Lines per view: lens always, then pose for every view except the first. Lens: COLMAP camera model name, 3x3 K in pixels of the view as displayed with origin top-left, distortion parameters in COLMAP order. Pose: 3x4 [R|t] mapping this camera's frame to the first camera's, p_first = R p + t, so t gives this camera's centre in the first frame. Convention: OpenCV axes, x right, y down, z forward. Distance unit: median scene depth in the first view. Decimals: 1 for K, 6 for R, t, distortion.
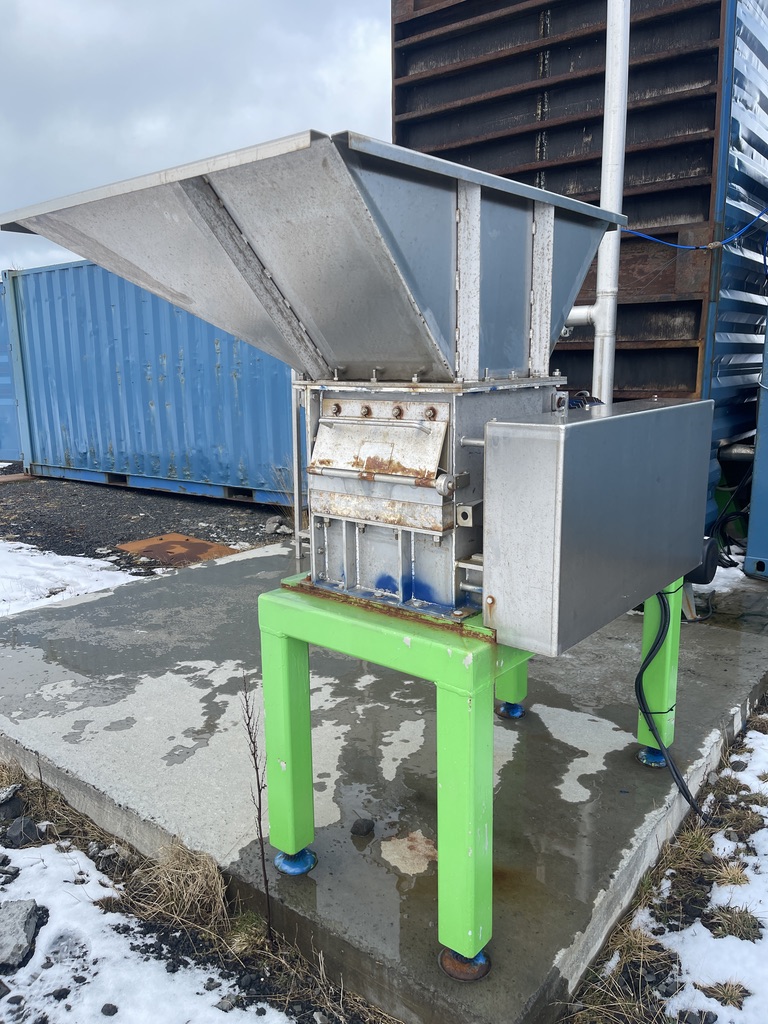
lens RADIAL K [[773.9, 0, 384.0], [0, 773.9, 512.0], [0, 0, 1]] dist [0.063581, -0.063708]
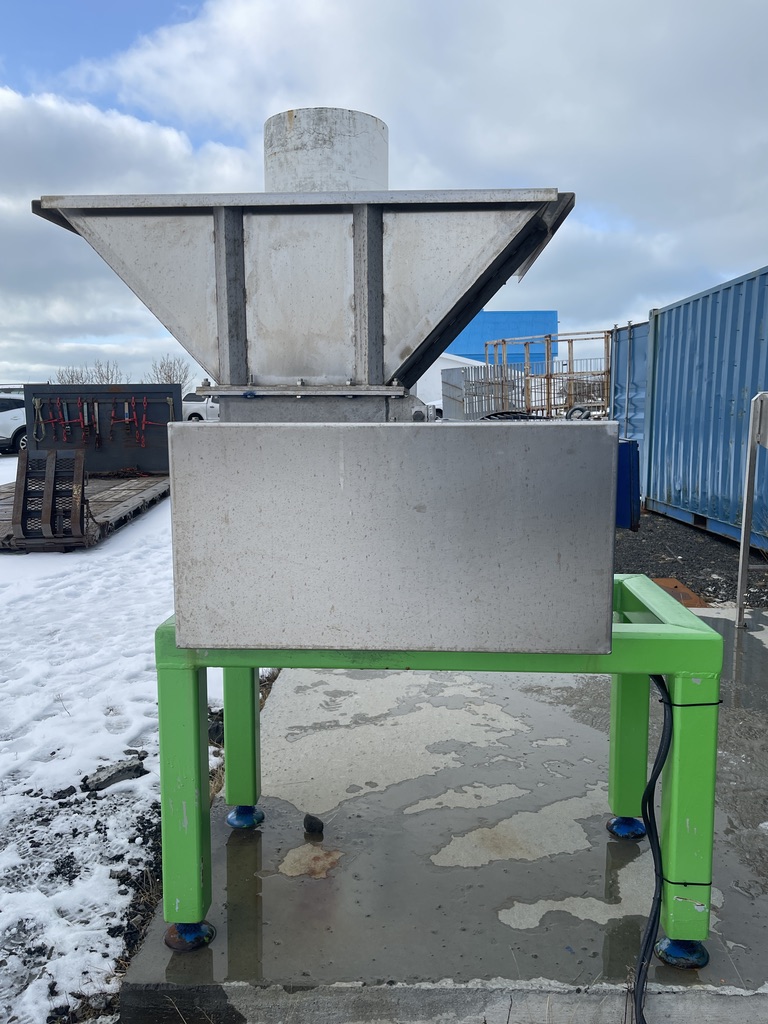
lens RADIAL K [[832.6, 0, 384.0], [0, 832.6, 512.0], [0, 0, 1]] dist [0.050783, 0.000062]
pose [[0.589633, 0.116271, -0.799259, 1.020464], [-0.166314, 0.985855, 0.020722, -0.047105], [0.790363, 0.120709, 0.600630, 0.428556]]
